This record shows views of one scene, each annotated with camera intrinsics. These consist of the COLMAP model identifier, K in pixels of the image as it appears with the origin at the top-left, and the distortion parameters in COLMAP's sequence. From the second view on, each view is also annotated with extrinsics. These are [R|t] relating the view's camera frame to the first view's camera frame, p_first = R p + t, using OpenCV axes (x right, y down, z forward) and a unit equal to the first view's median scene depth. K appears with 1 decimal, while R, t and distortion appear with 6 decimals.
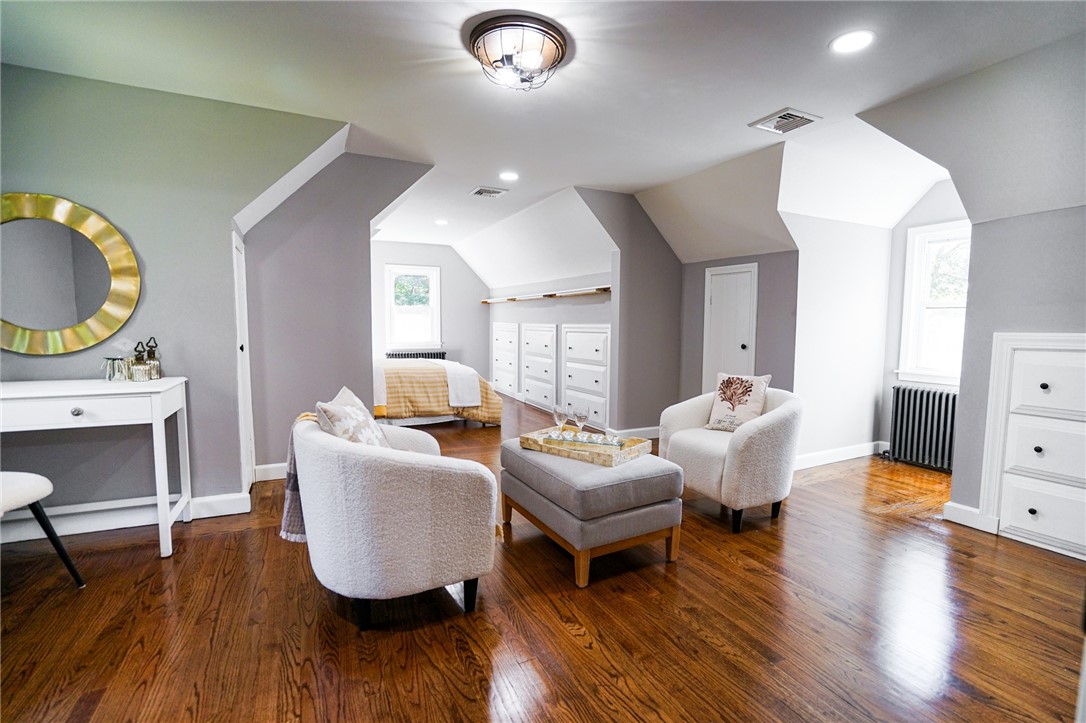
lens RADIAL K [[506.4, 0, 549.3], [0, 506.4, 366.1], [0, 0, 1]] dist [-0.054540, 0.020568]
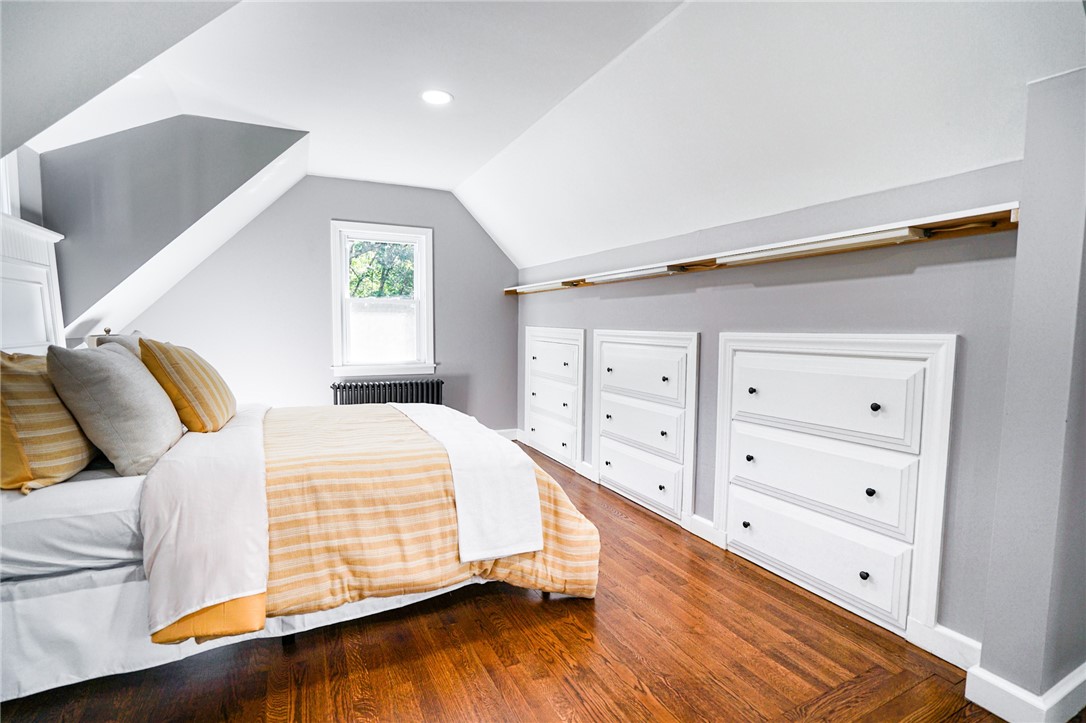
lens RADIAL K [[517.3, 0, 548.7], [0, 517.3, 369.2], [0, 0, 1]] dist [-0.055242, 0.024729]
pose [[0.999950, -0.001286, 0.009938, -0.159788], [0.001340, 0.999984, -0.005435, -0.063624], [-0.009931, 0.005448, 0.999936, 0.733757]]
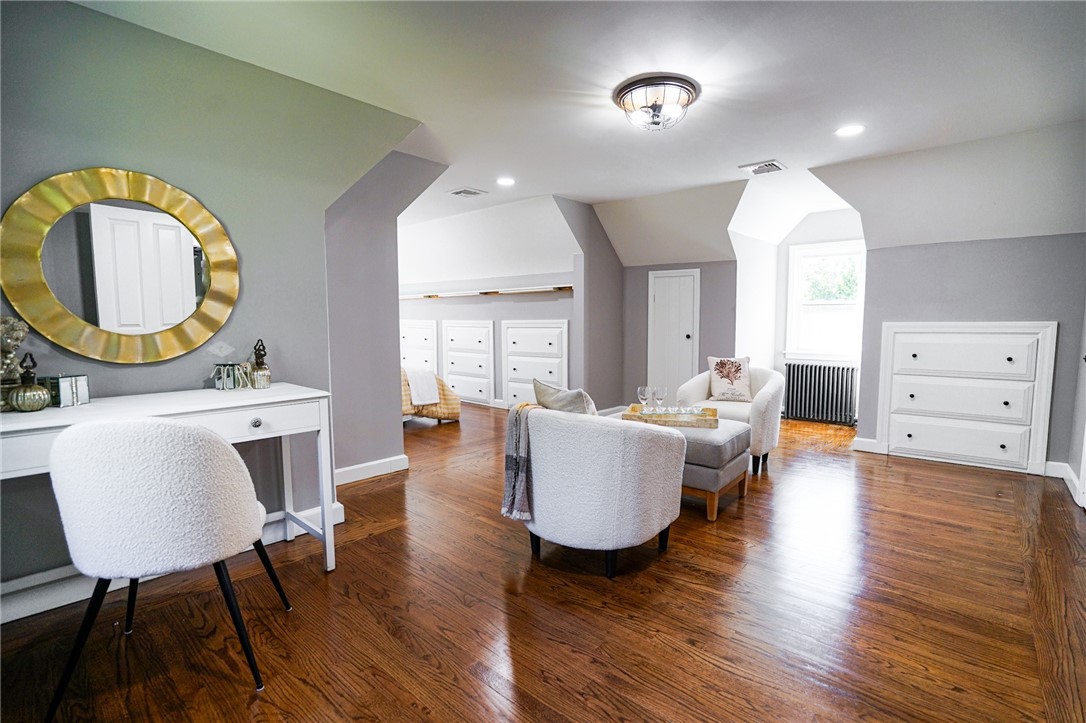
lens RADIAL K [[512.7, 0, 555.3], [0, 512.7, 366.1], [0, 0, 1]] dist [-0.053427, 0.022671]
pose [[0.922790, -0.046310, 0.382510, -0.366028], [0.043196, 0.998927, 0.016730, -0.001320], [-0.382874, 0.001084, 0.923800, -0.030705]]
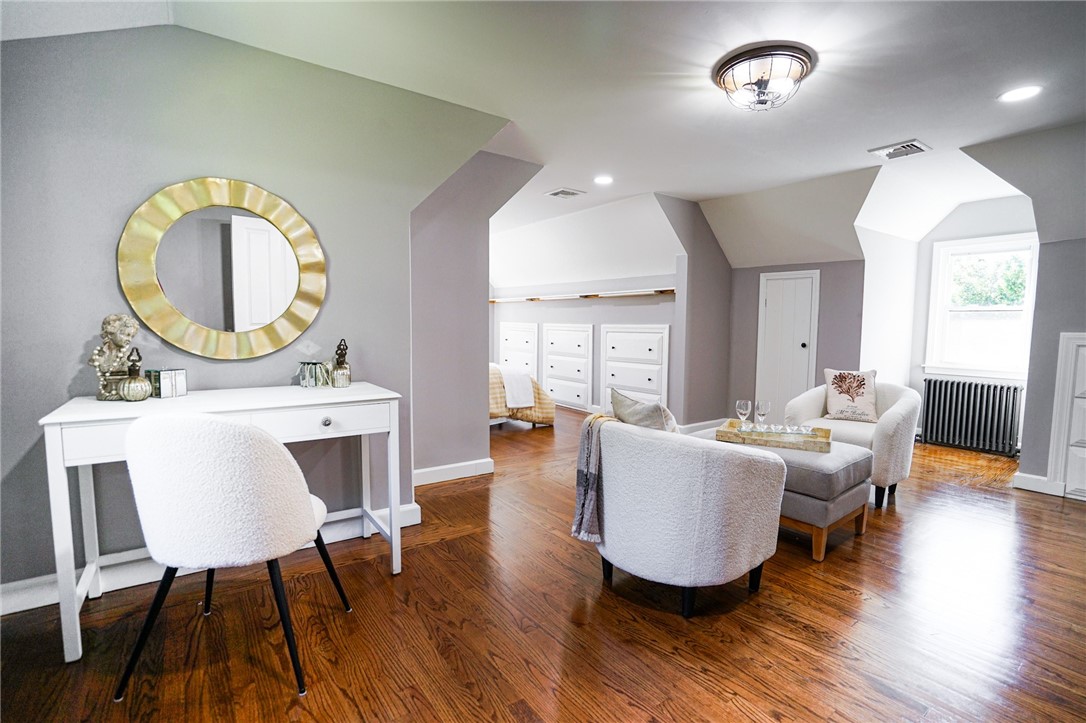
lens RADIAL K [[512.7, 0, 555.3], [0, 512.7, 366.1], [0, 0, 1]] dist [-0.053427, 0.022671]
pose [[0.984171, -0.014356, 0.176638, -0.322770], [0.014203, 0.999897, 0.002129, -0.002721], [-0.176651, 0.000413, 0.984274, -0.000911]]
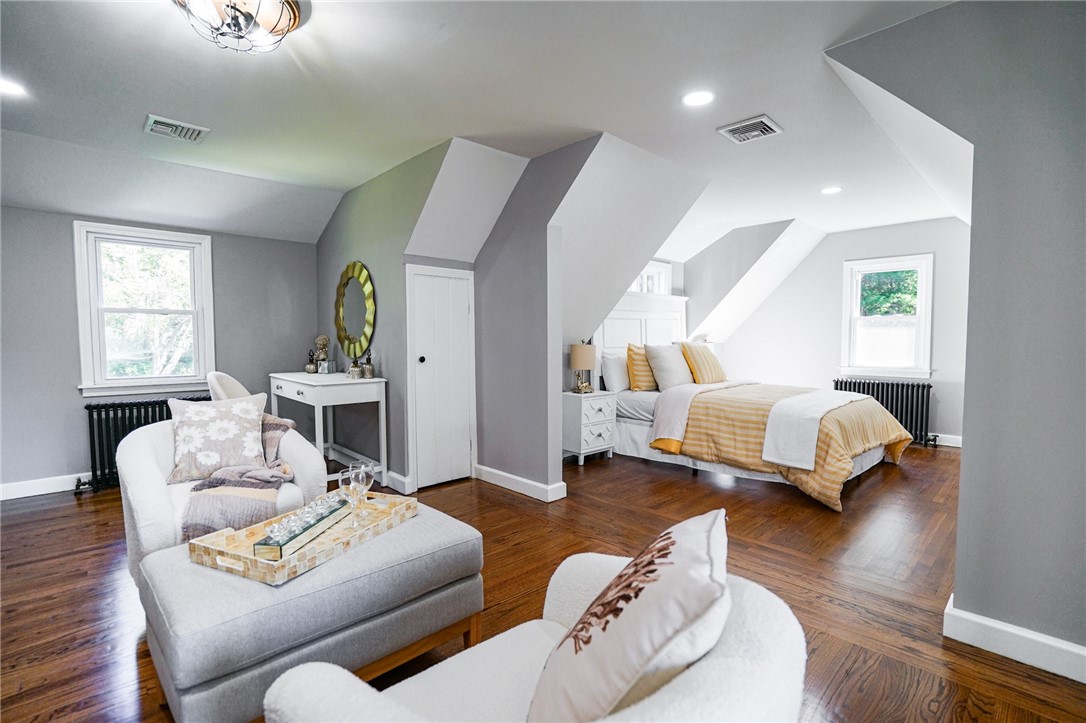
lens RADIAL K [[506.4, 0, 549.3], [0, 506.4, 366.1], [0, 0, 1]] dist [-0.054540, 0.020568]
pose [[0.315353, 0.046276, -0.947845, 0.402993], [-0.079298, 0.996602, 0.022273, -0.045373], [0.945655, 0.068138, 0.317952, 0.579204]]
